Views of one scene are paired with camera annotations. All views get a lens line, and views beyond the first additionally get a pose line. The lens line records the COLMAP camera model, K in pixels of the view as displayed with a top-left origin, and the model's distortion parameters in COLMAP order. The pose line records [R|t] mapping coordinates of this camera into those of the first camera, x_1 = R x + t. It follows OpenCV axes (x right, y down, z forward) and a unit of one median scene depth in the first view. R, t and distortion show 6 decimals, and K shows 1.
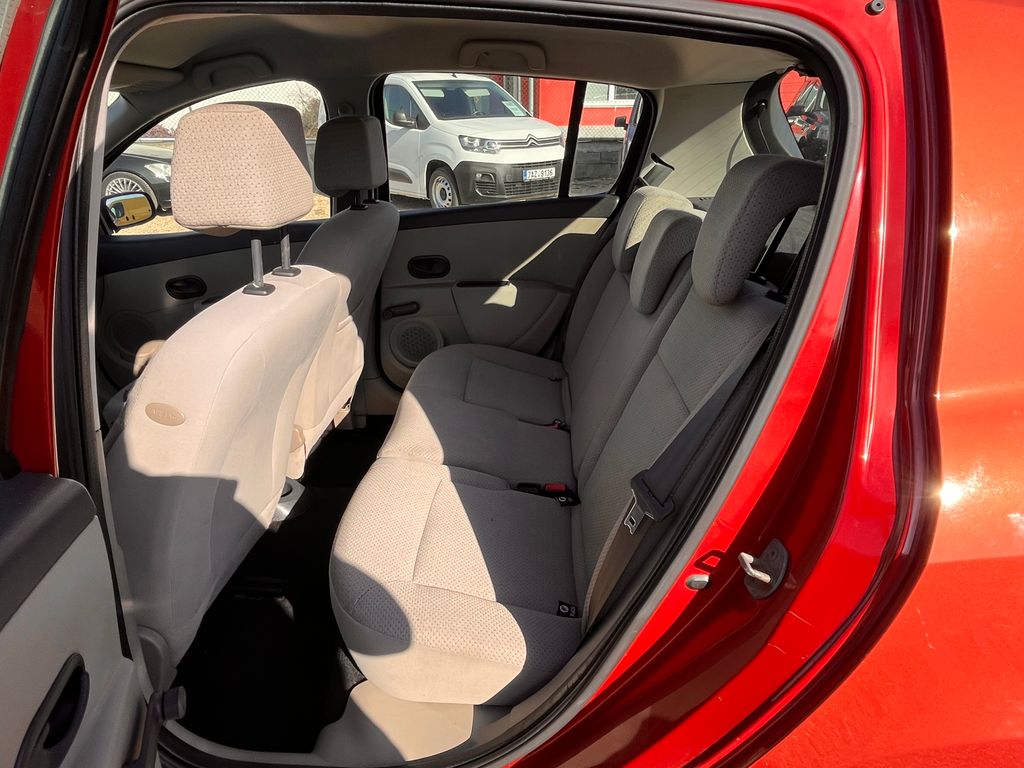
lens RADIAL K [[611.3, 0, 503.2], [0, 611.3, 386.4], [0, 0, 1]] dist [-0.002158, 0.000780]
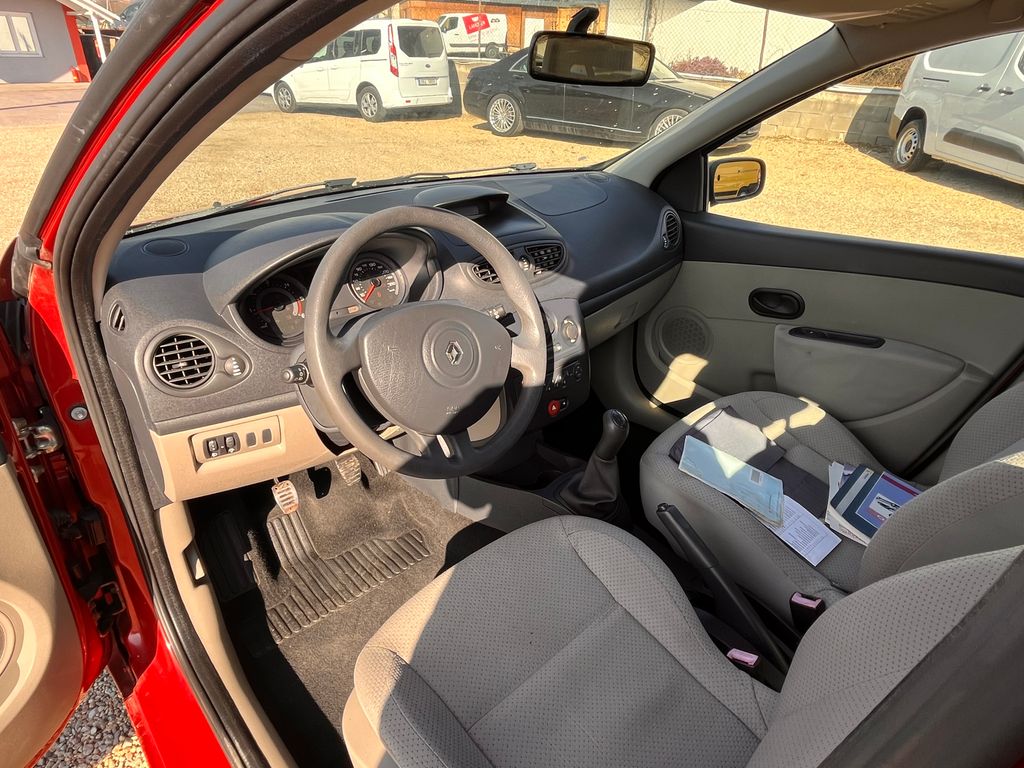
lens RADIAL K [[611.3, 0, 507.7], [0, 611.3, 384.1], [0, 0, 1]] dist [-0.002158, 0.000780]
pose [[0.723738, 0.367849, -0.583858, -0.080983], [-0.320235, 0.928492, 0.188023, -0.030263], [0.611271, 0.050892, 0.789783, 0.064024]]
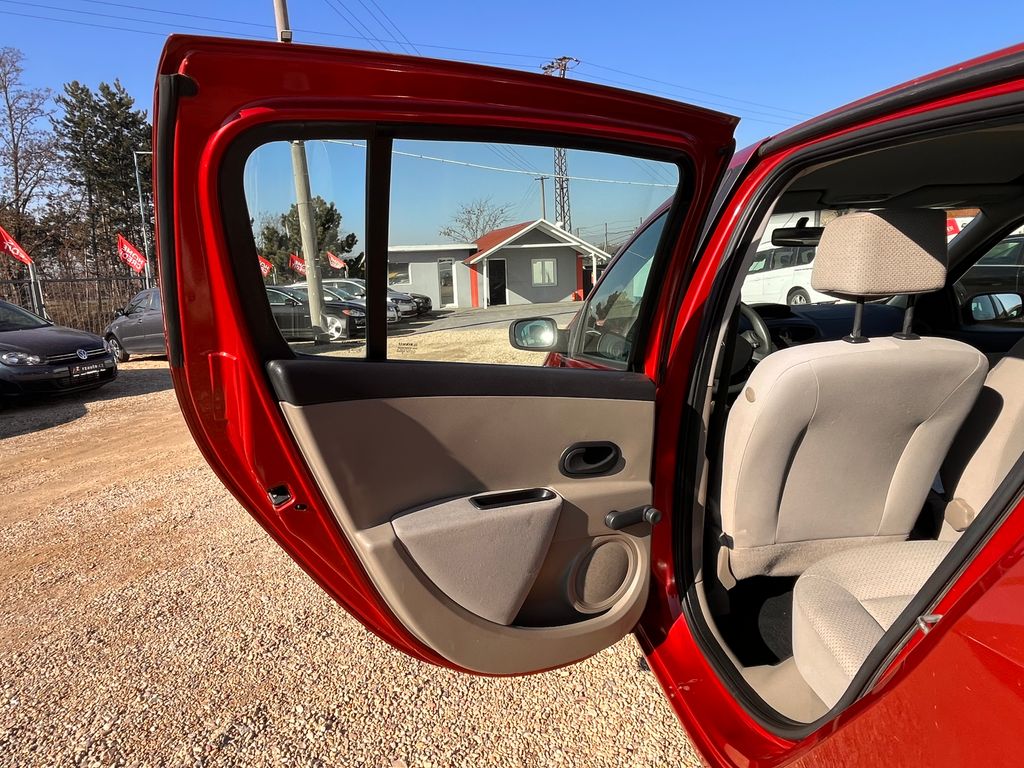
lens RADIAL K [[611.3, 0, 501.7], [0, 611.3, 384.9], [0, 0, 1]] dist [-0.002158, 0.000780]
pose [[0.138746, 0.188347, -0.972252, 0.105065], [-0.360180, 0.924112, 0.127621, 0.004751], [0.922507, 0.332479, 0.196056, 0.005118]]
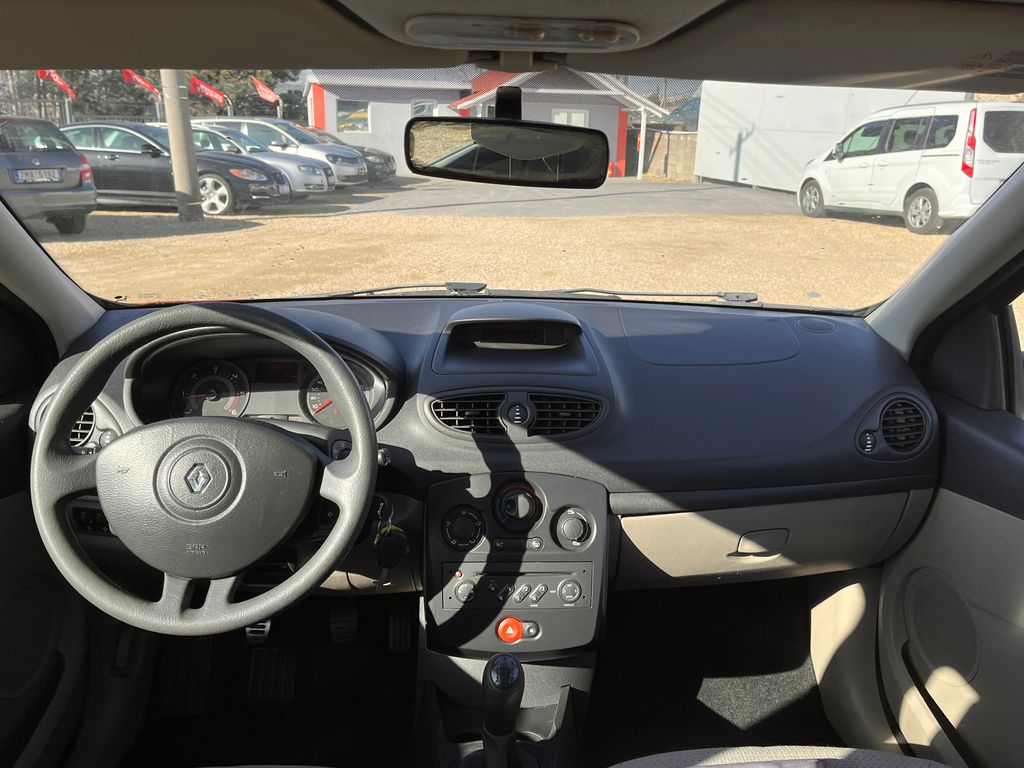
lens RADIAL K [[833.8, 0, 517.3], [0, 833.8, 385.5], [0, 0, 1]] dist [0.044270, -0.045584]
pose [[0.109150, 0.315109, -0.942758, -0.037604], [-0.423574, 0.872752, 0.242670, -0.073304], [0.899262, 0.372840, 0.228733, 0.154177]]
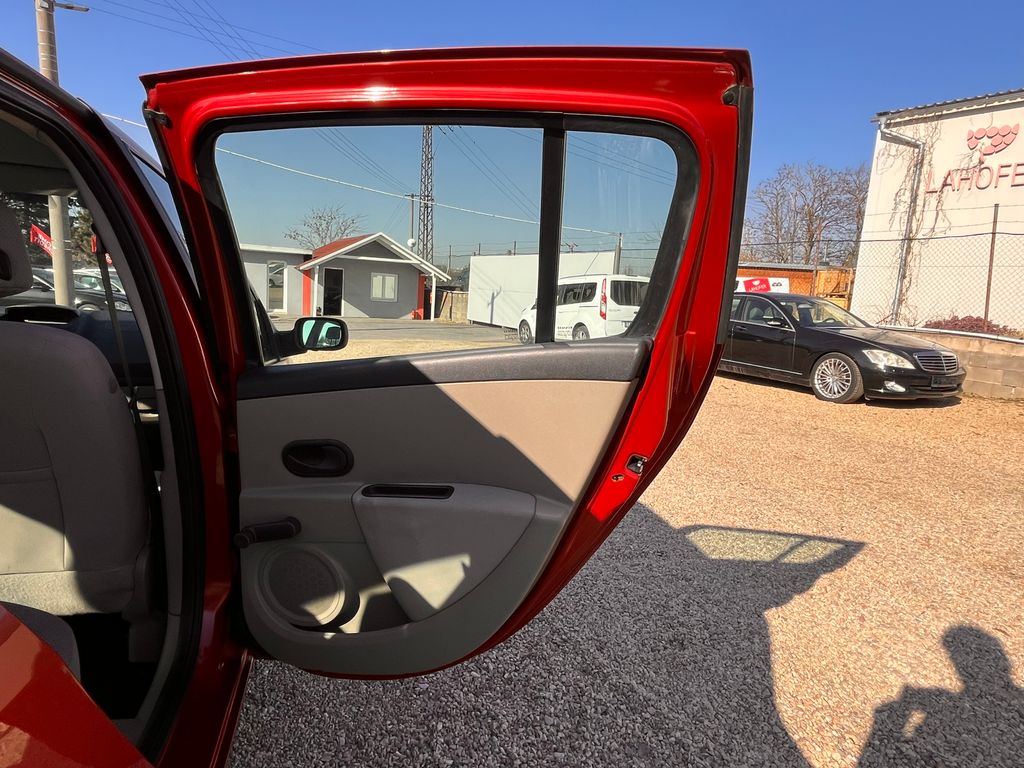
lens RADIAL K [[611.3, 0, 504.7], [0, 611.3, 384.7], [0, 0, 1]] dist [-0.002158, 0.000780]
pose [[0.314664, 0.173903, -0.933137, 0.124971], [-0.441296, 0.897173, 0.018391, -0.109430], [0.840383, 0.406003, 0.359051, 0.278076]]
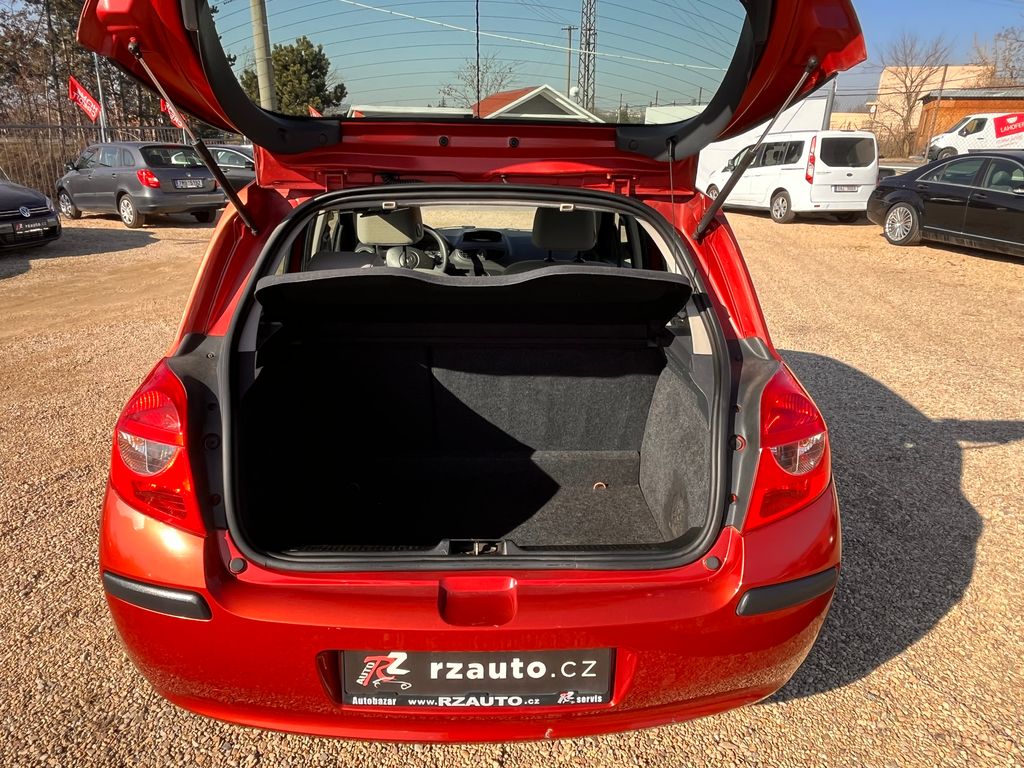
lens RADIAL K [[681.7, 0, 500.8], [0, 681.7, 382.5], [0, 0, 1]] dist [0.002534, -0.003652]
pose [[0.094907, 0.355682, -0.929776, 0.296584], [-0.421785, 0.860381, 0.286082, -0.096211], [0.901715, 0.365014, 0.231678, 0.125249]]
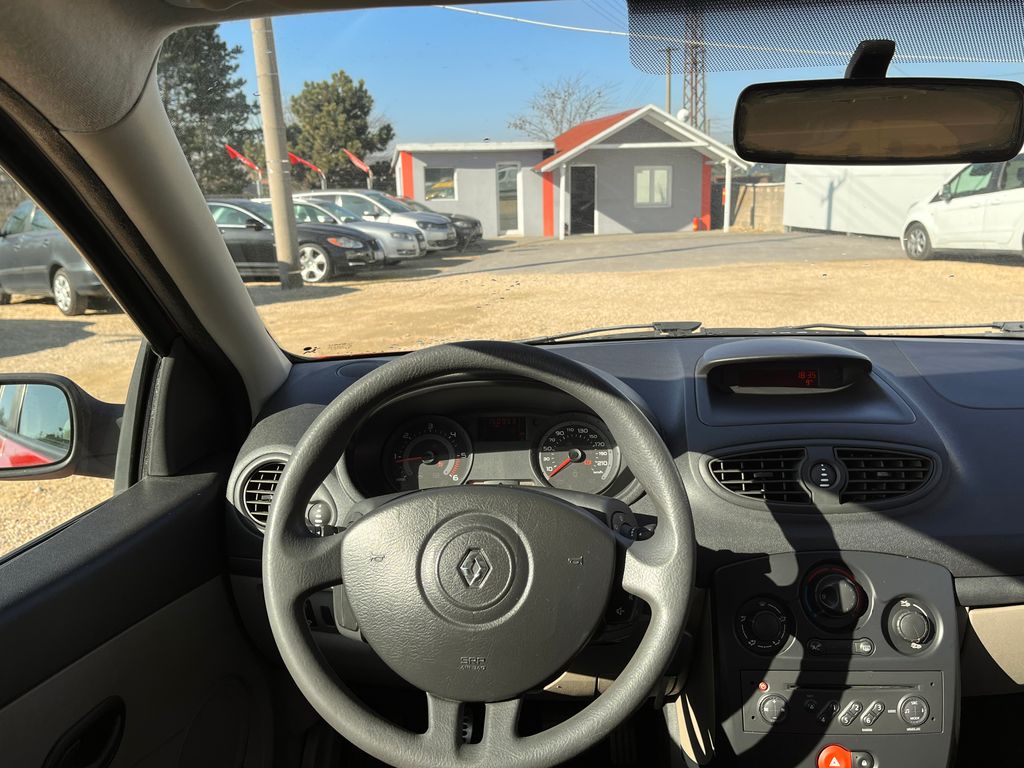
lens RADIAL K [[833.8, 0, 519.7], [0, 833.8, 381.6], [0, 0, 1]] dist [0.044270, -0.045584]
pose [[0.025738, 0.241814, -0.969981, -0.068605], [-0.380989, 0.899444, 0.214120, -0.052431], [0.924221, 0.364041, 0.115279, 0.131752]]
